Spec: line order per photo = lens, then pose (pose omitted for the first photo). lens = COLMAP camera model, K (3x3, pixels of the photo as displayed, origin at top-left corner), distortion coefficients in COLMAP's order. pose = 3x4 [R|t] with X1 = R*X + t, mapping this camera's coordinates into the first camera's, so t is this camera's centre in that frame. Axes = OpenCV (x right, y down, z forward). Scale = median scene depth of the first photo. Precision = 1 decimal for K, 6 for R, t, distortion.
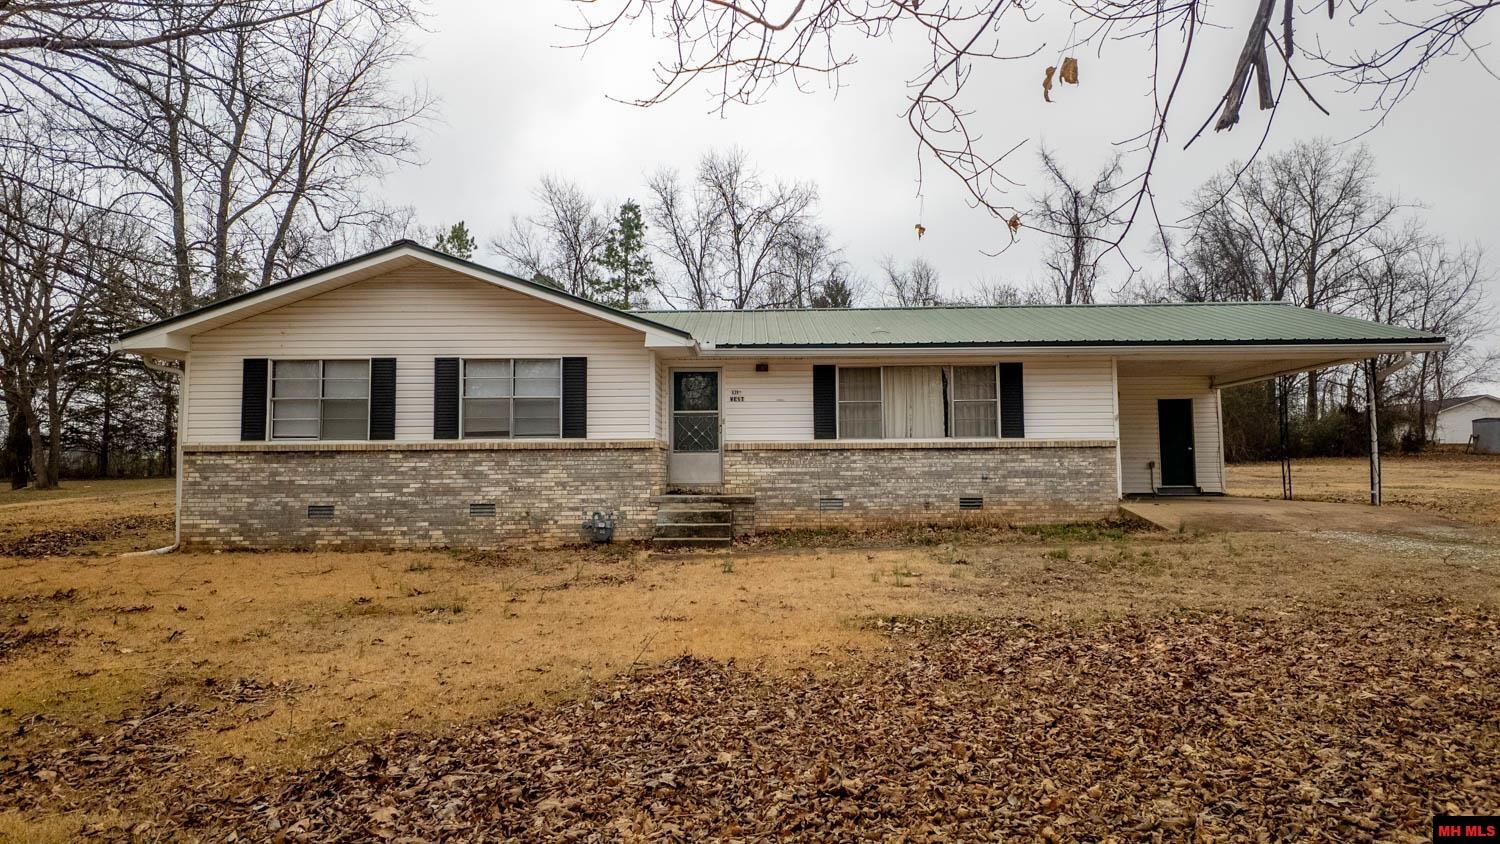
lens RADIAL K [[792.9, 0, 750.0], [0, 792.9, 422.0], [0, 0, 1]] dist [0.032912, -0.001283]
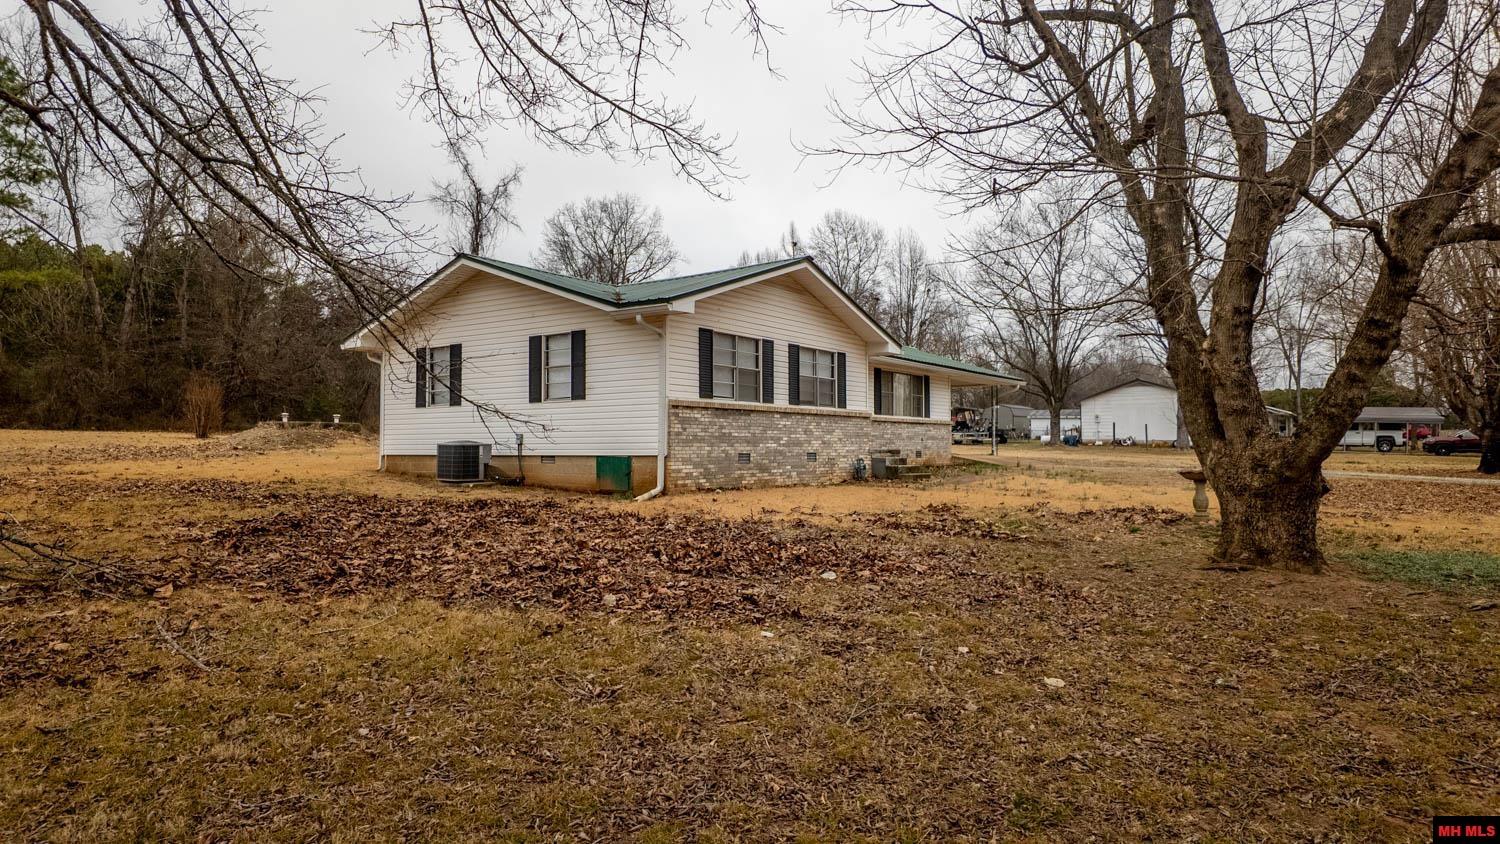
lens RADIAL K [[792.9, 0, 750.0], [0, 792.9, 422.0], [0, 0, 1]] dist [0.032912, -0.001283]
pose [[0.615583, 0.031368, 0.787448, -1.495727], [-0.052430, 0.998624, 0.001207, 0.053109], [-0.786326, -0.042029, 0.616380, 0.229336]]
